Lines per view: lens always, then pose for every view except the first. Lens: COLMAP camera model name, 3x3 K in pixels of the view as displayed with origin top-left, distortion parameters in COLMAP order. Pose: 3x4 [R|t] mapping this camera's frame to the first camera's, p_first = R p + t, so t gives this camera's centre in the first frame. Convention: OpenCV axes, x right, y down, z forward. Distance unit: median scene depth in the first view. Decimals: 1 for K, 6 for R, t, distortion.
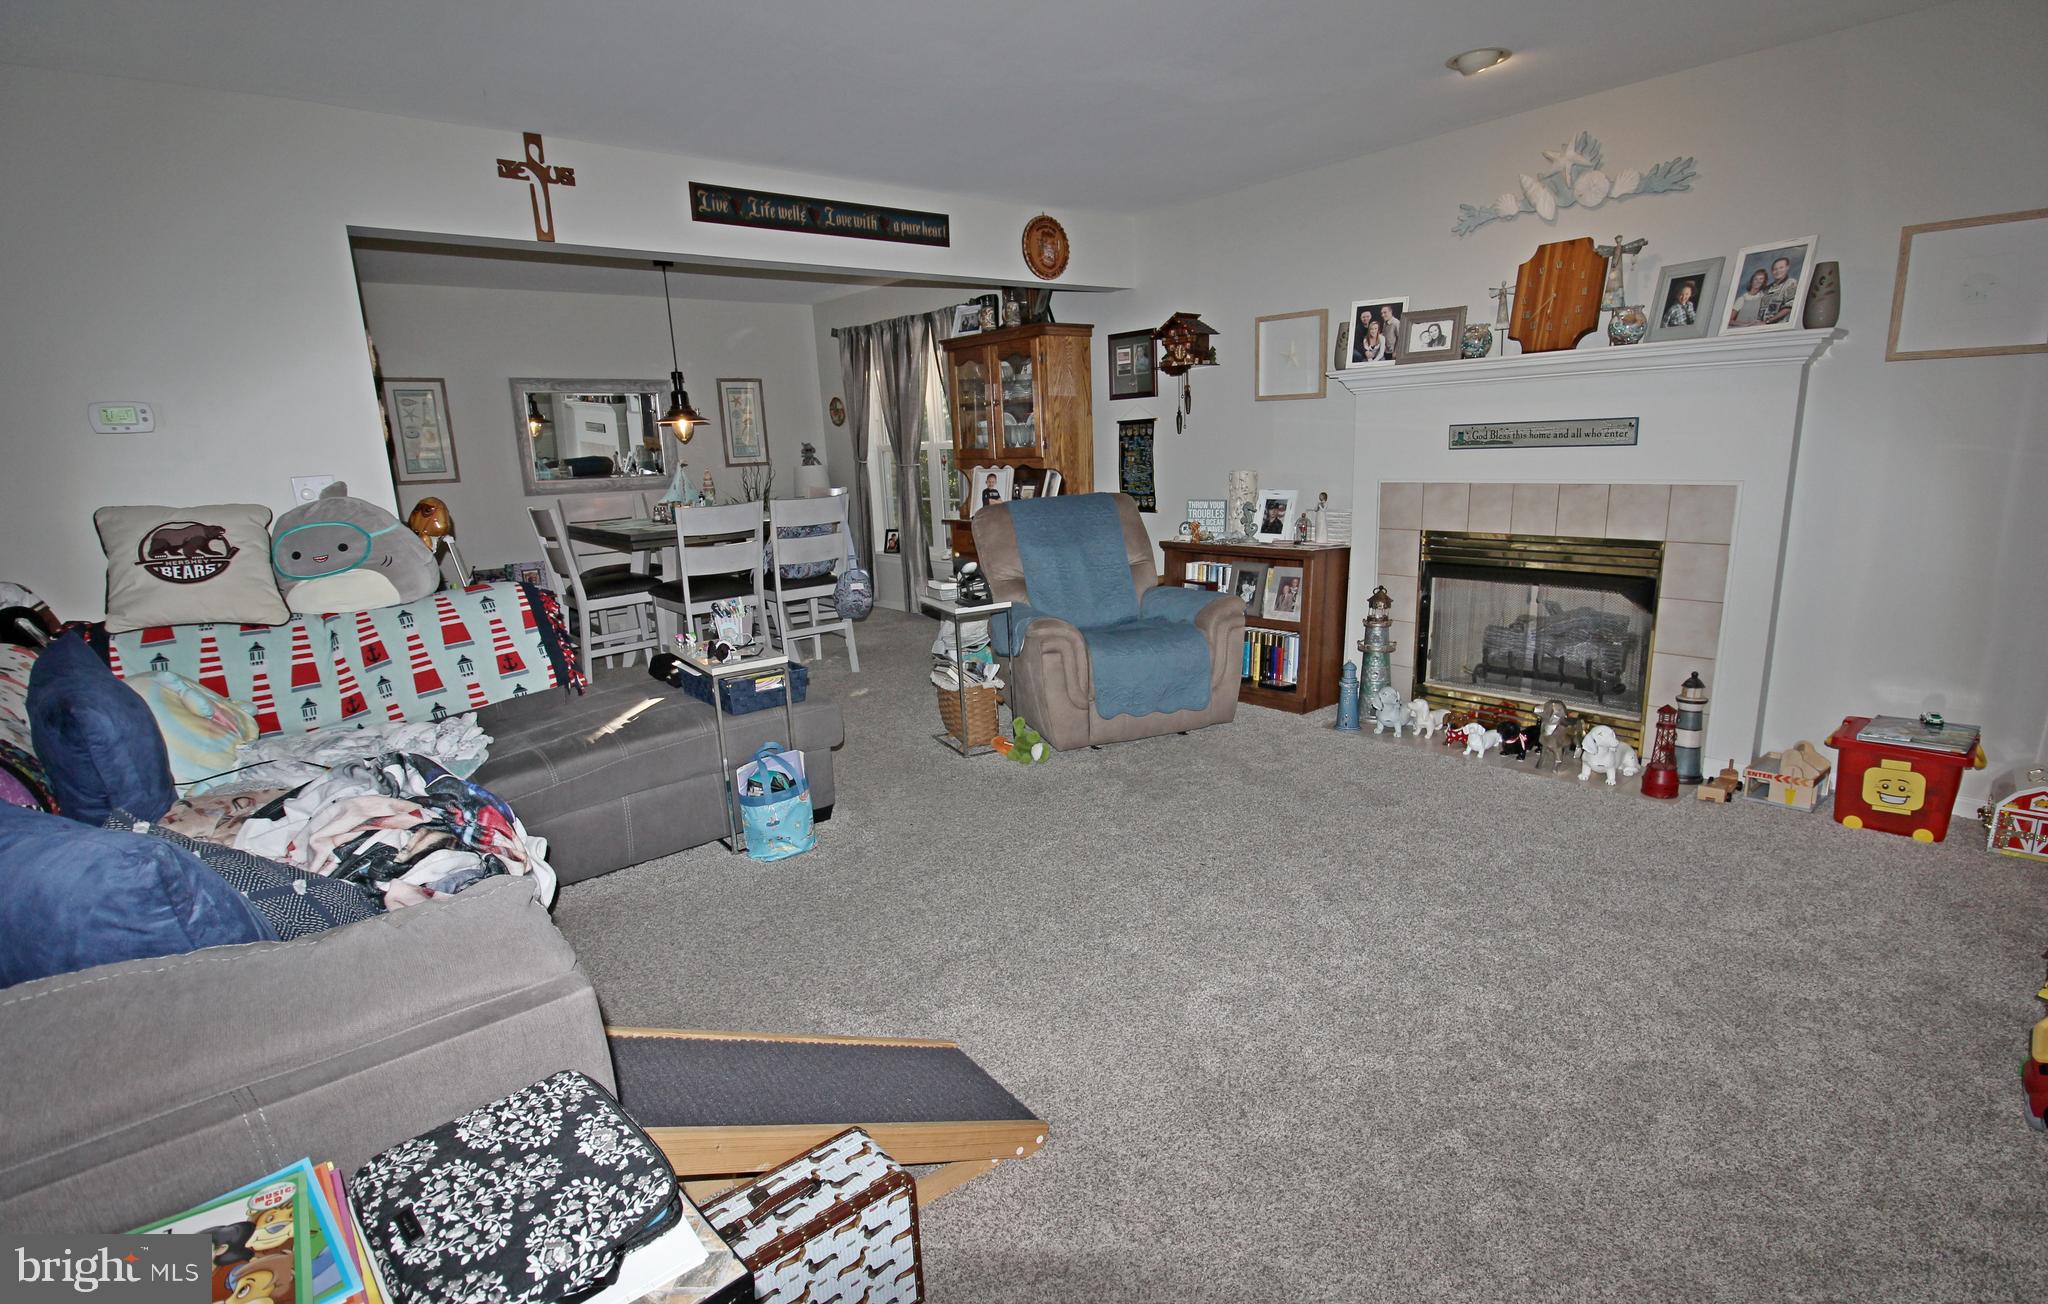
lens RADIAL K [[991.6, 0, 1034.6], [0, 991.6, 670.7], [0, 0, 1]] dist [-0.004477, -0.009168]
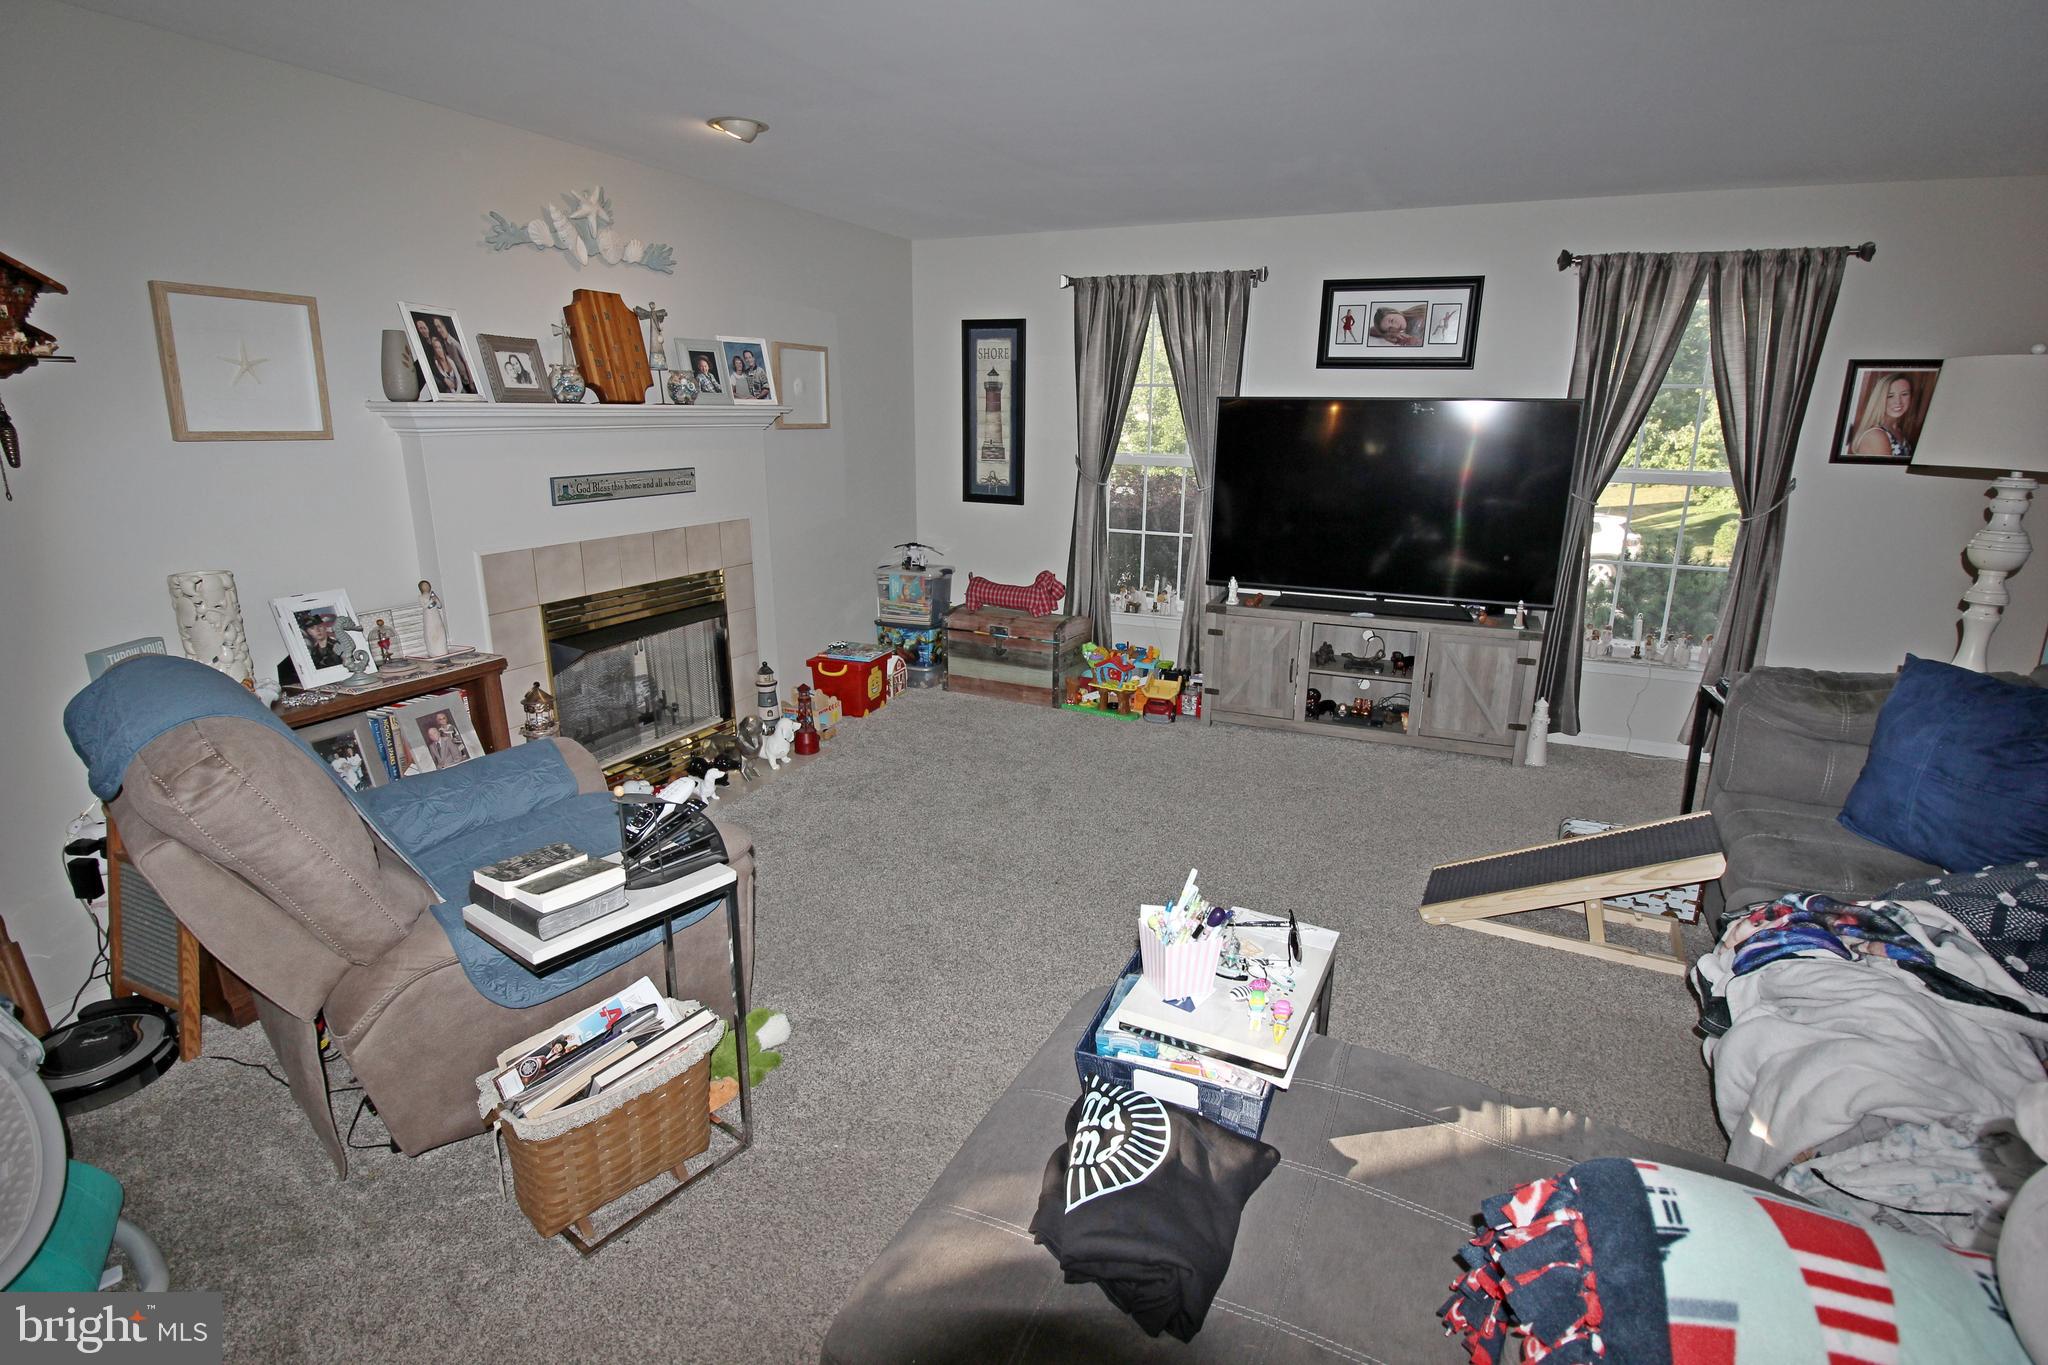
lens RADIAL K [[992.8, 0, 1036.4], [0, 992.8, 675.5], [0, 0, 1]] dist [-0.009480, -0.006504]
pose [[-0.437134, -0.194175, 0.878186, -0.519789], [0.214522, 0.925725, 0.311469, -0.255089], [-0.873438, 0.324543, -0.363011, 0.957211]]
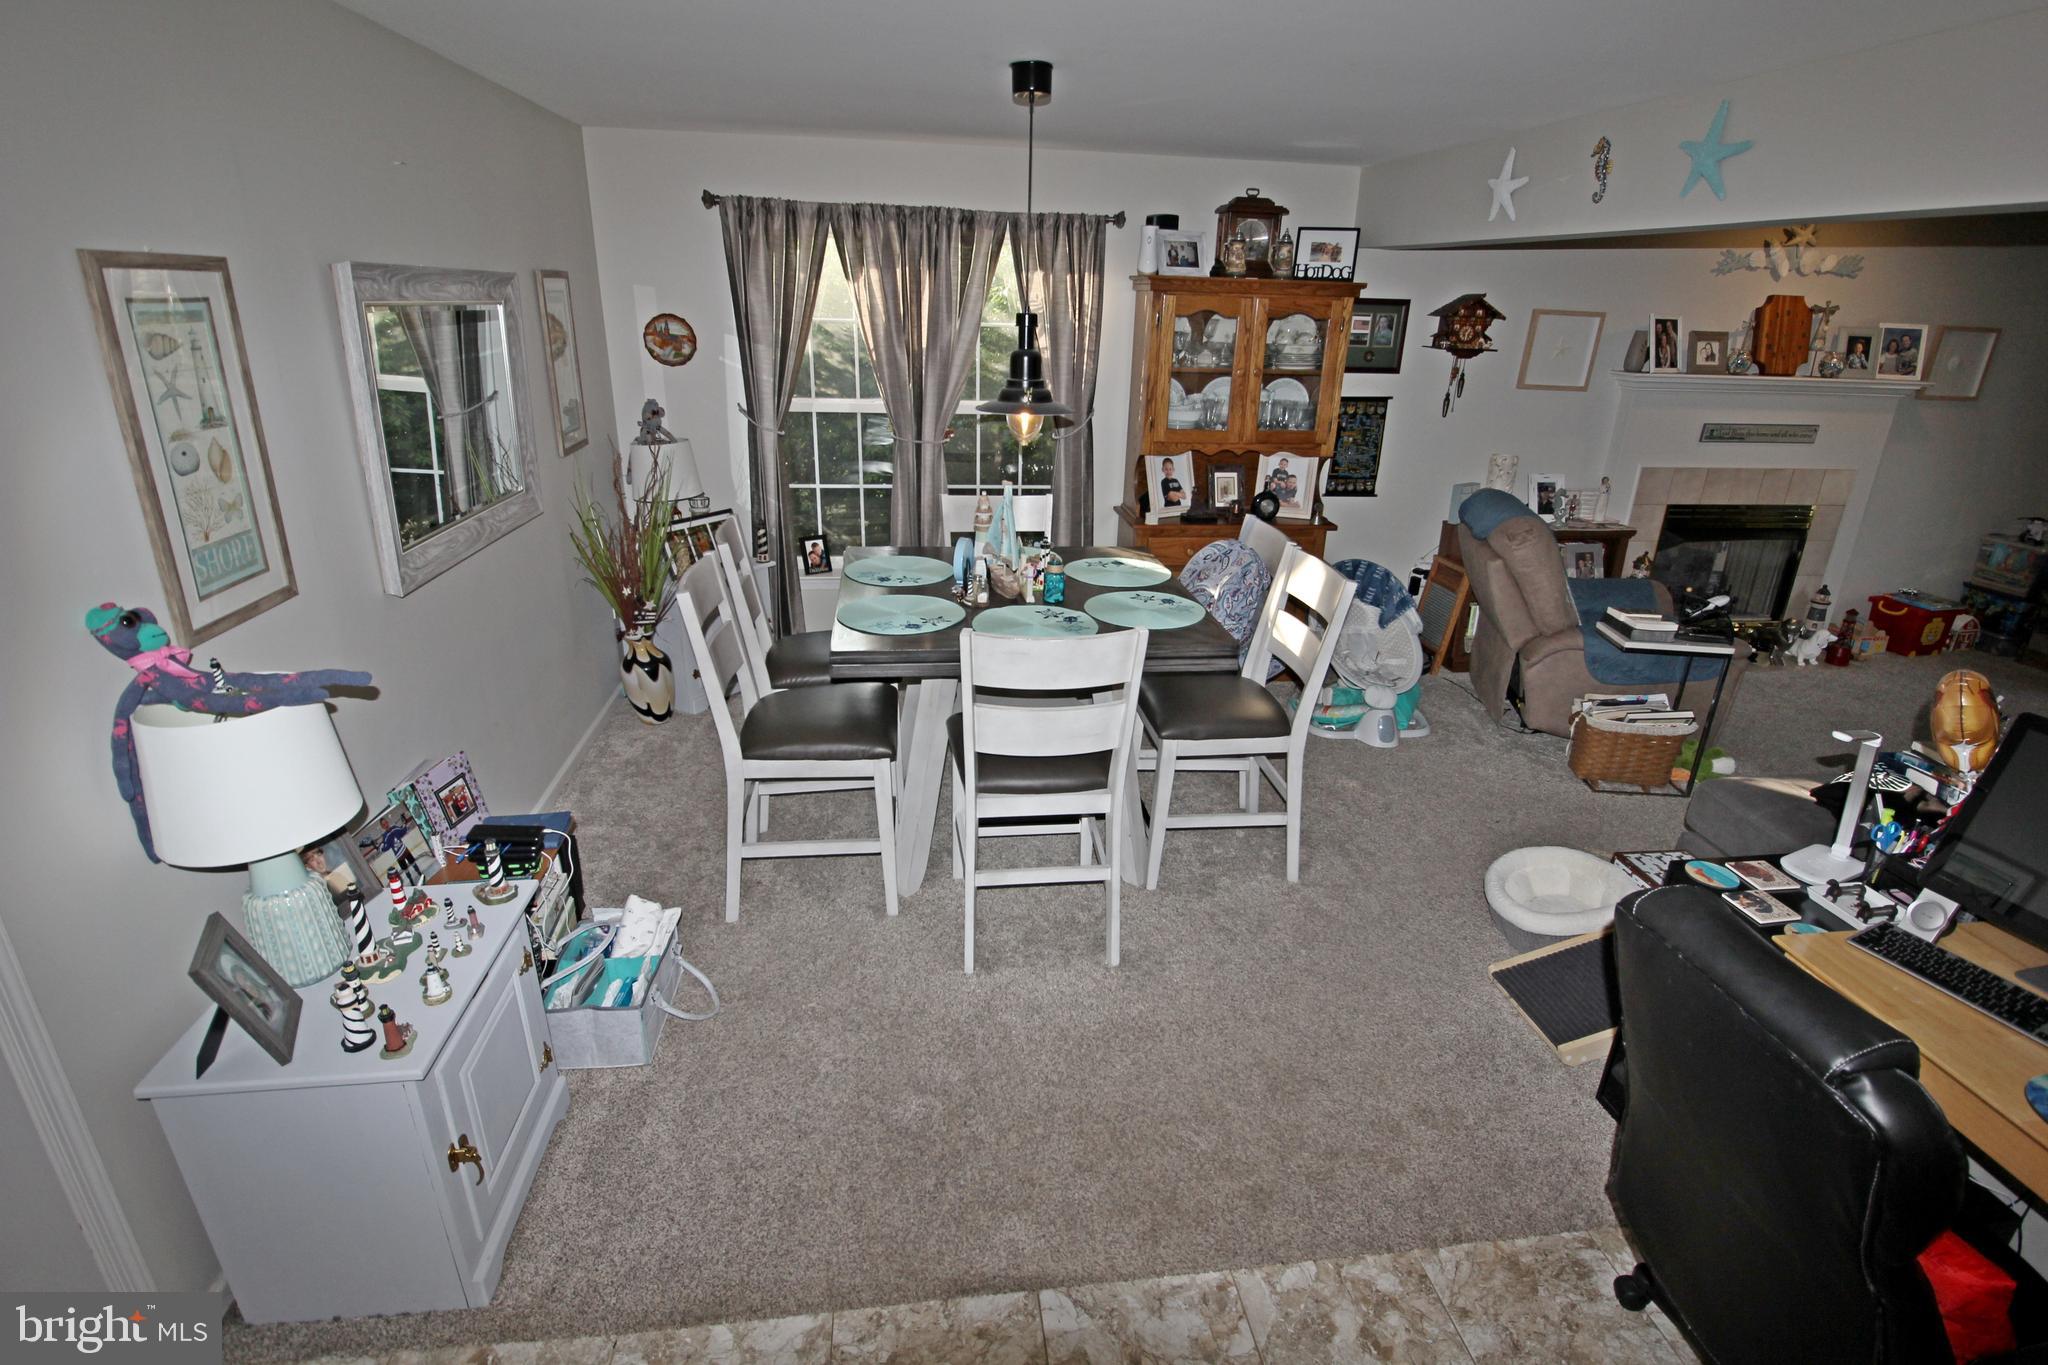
lens RADIAL K [[992.8, 0, 1037.4], [0, 992.8, 681.2], [0, 0, 1]] dist [-0.009480, -0.006504]
pose [[0.532643, -0.254208, 0.807261, -1.124837], [0.145792, 0.967126, 0.208355, -0.304861], [-0.833688, 0.006713, 0.552194, 0.974757]]
